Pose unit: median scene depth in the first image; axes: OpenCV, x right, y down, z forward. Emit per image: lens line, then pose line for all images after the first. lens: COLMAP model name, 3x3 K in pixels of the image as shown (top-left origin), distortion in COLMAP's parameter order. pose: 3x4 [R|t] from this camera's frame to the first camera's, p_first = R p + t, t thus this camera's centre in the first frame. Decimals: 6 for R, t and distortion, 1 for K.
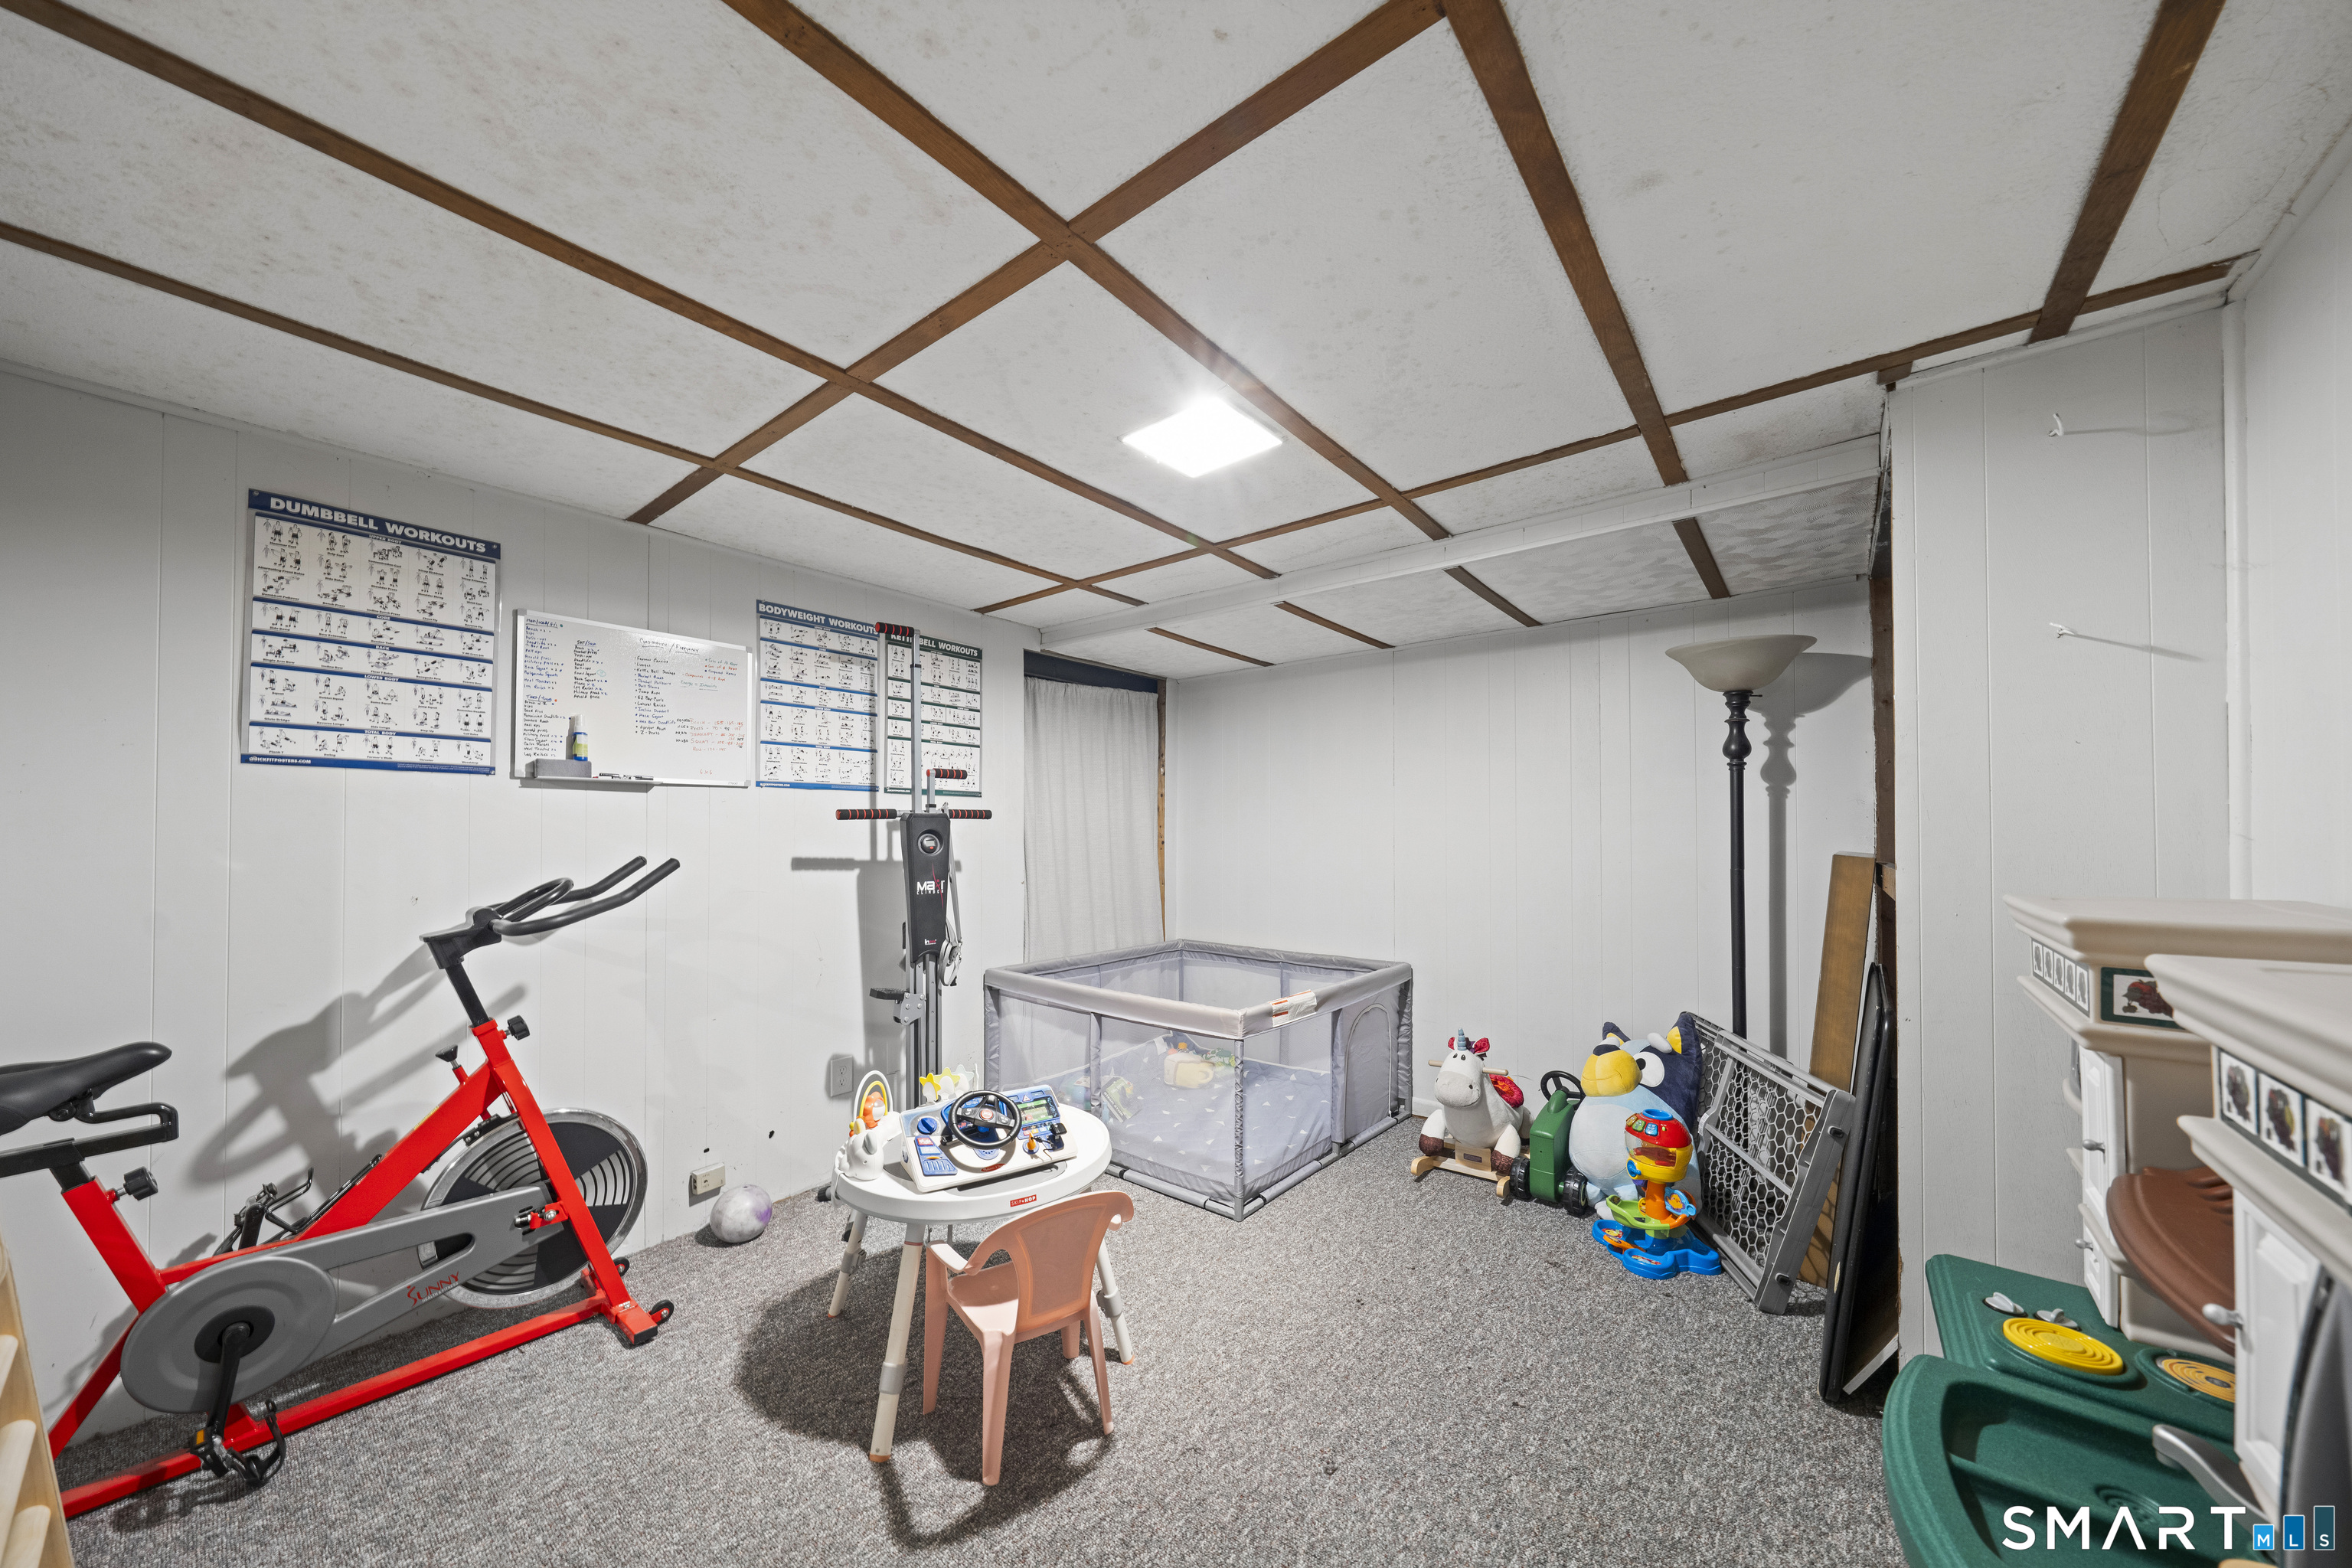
lens RADIAL K [[823.1, 0, 1174.6], [0, 823.1, 802.0], [0, 0, 1]] dist [-0.004278, 0.000196]
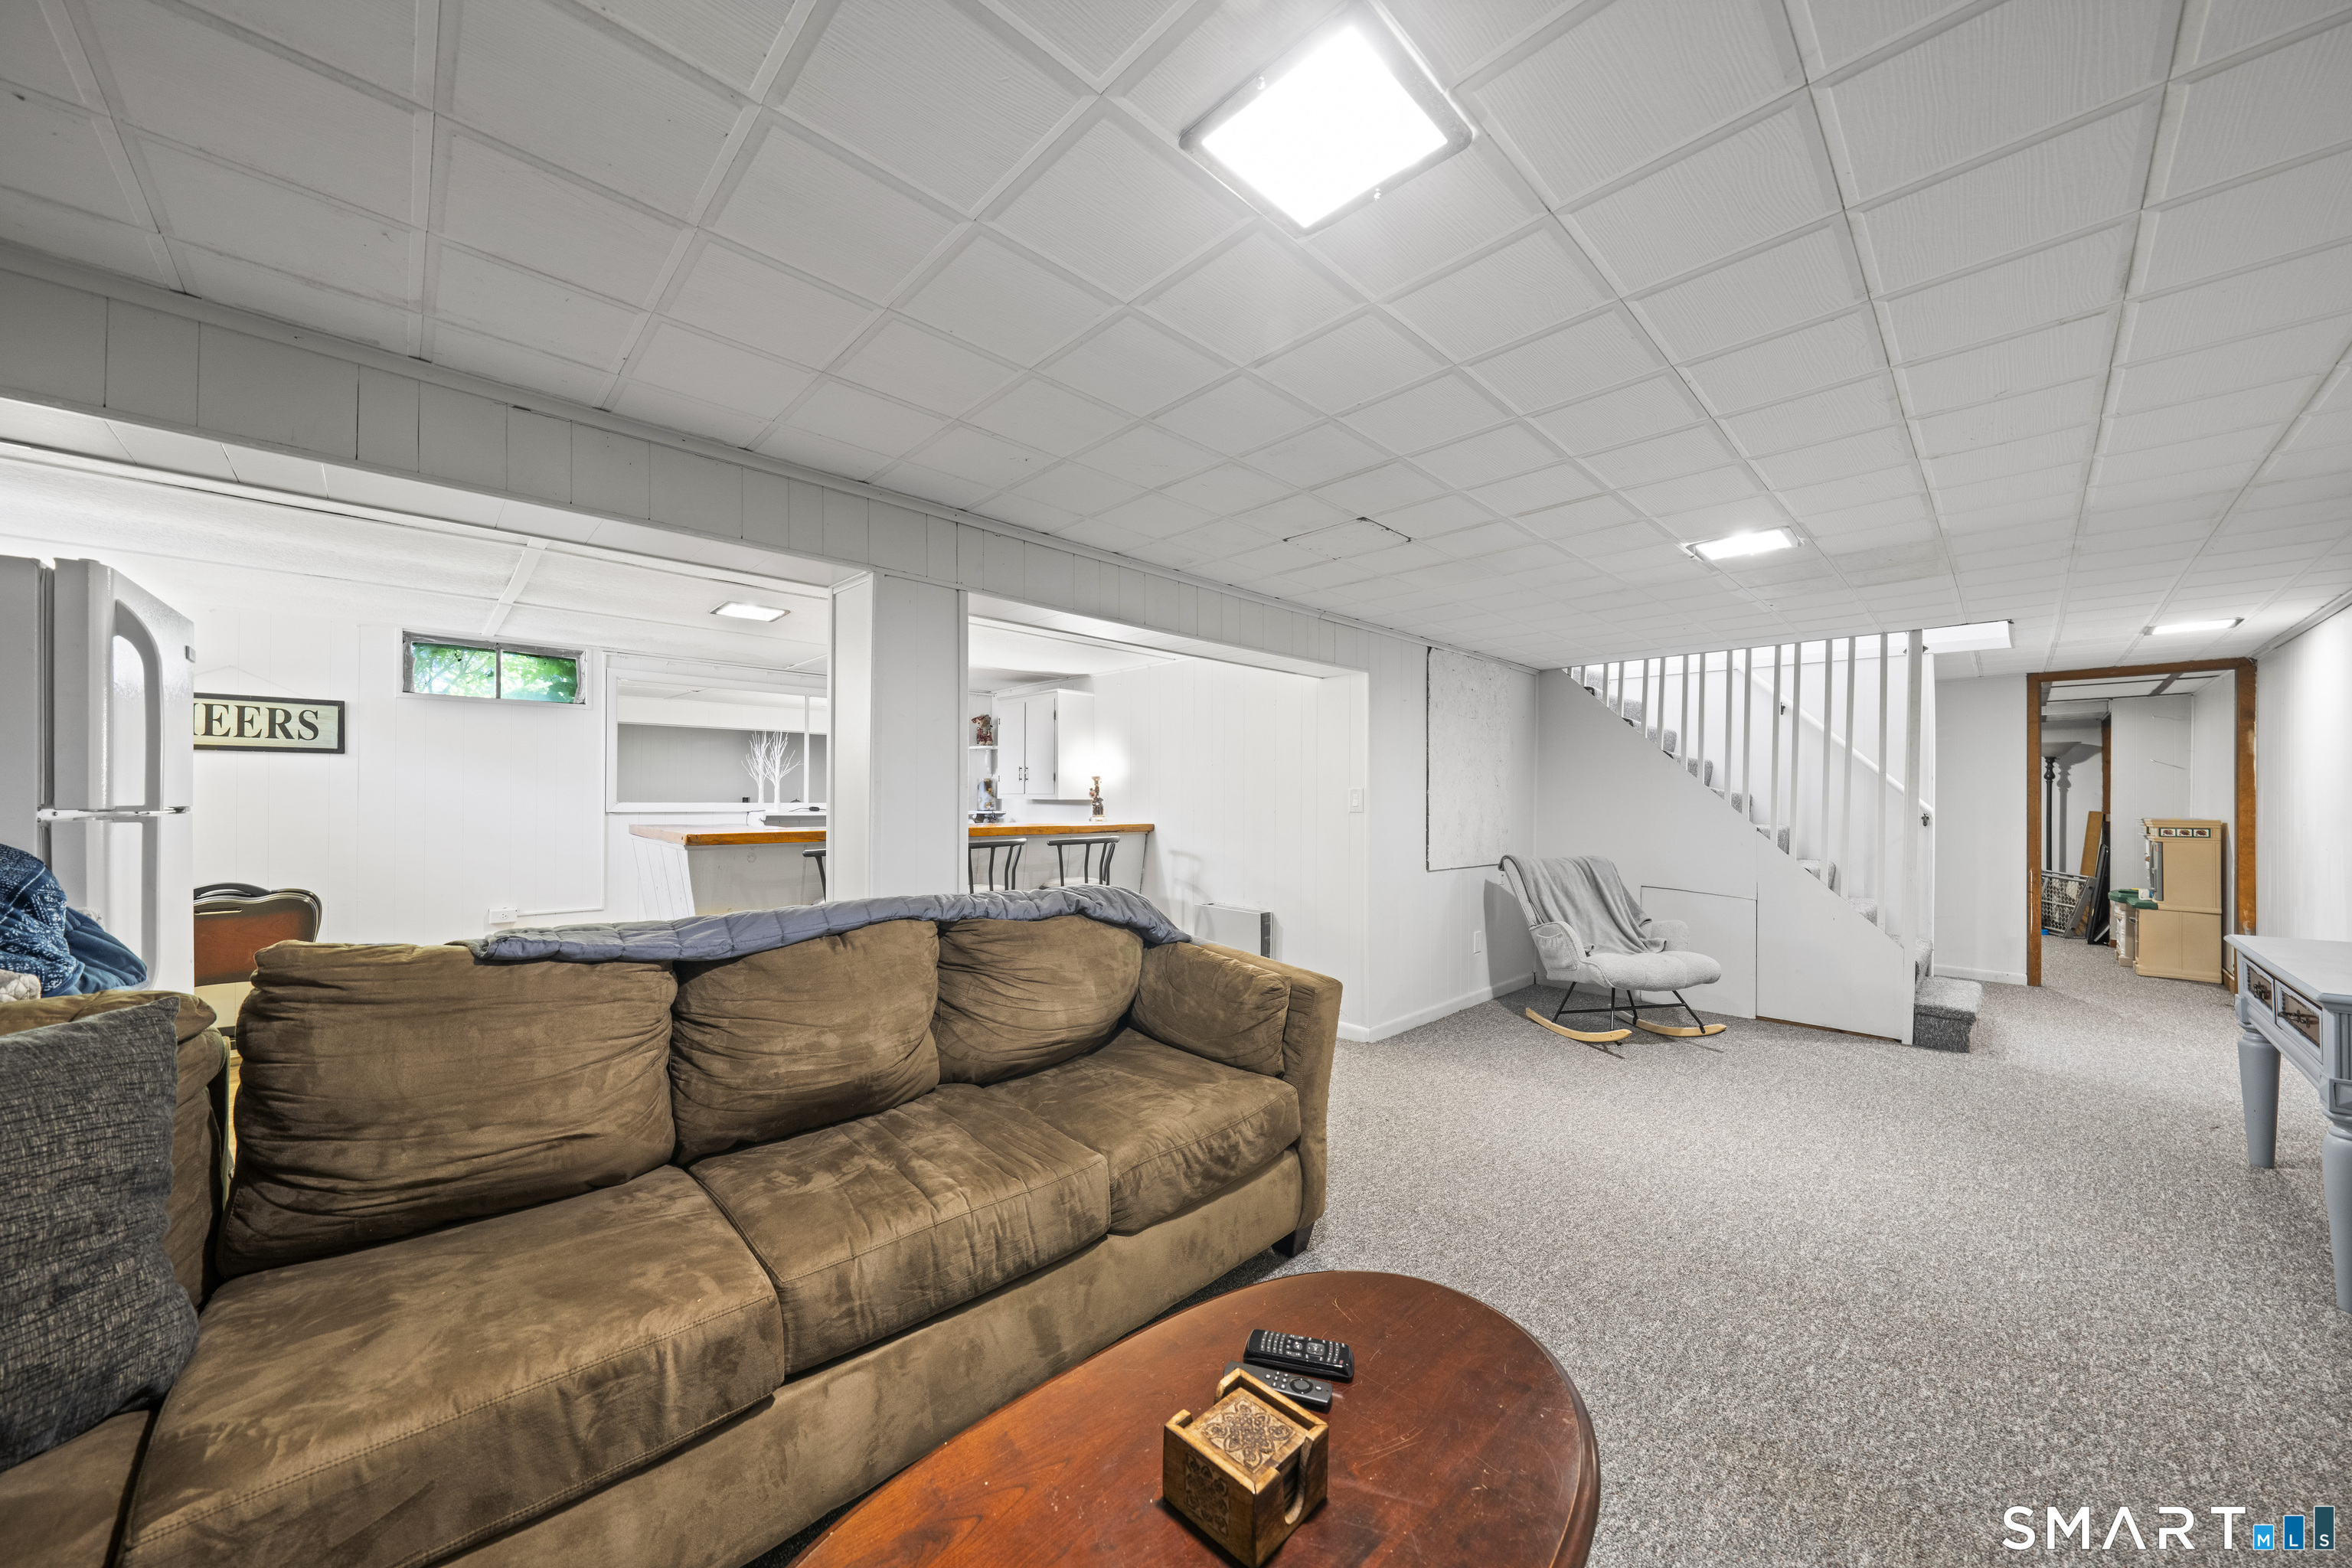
lens RADIAL K [[823.1, 0, 1173.9], [0, 823.1, 802.4], [0, 0, 1]] dist [-0.004278, 0.000196]
pose [[0.993834, 0.009304, -0.110483, -2.193515], [-0.005577, 0.999406, 0.034000, -0.055296], [0.110734, -0.033174, 0.993296, -2.361214]]
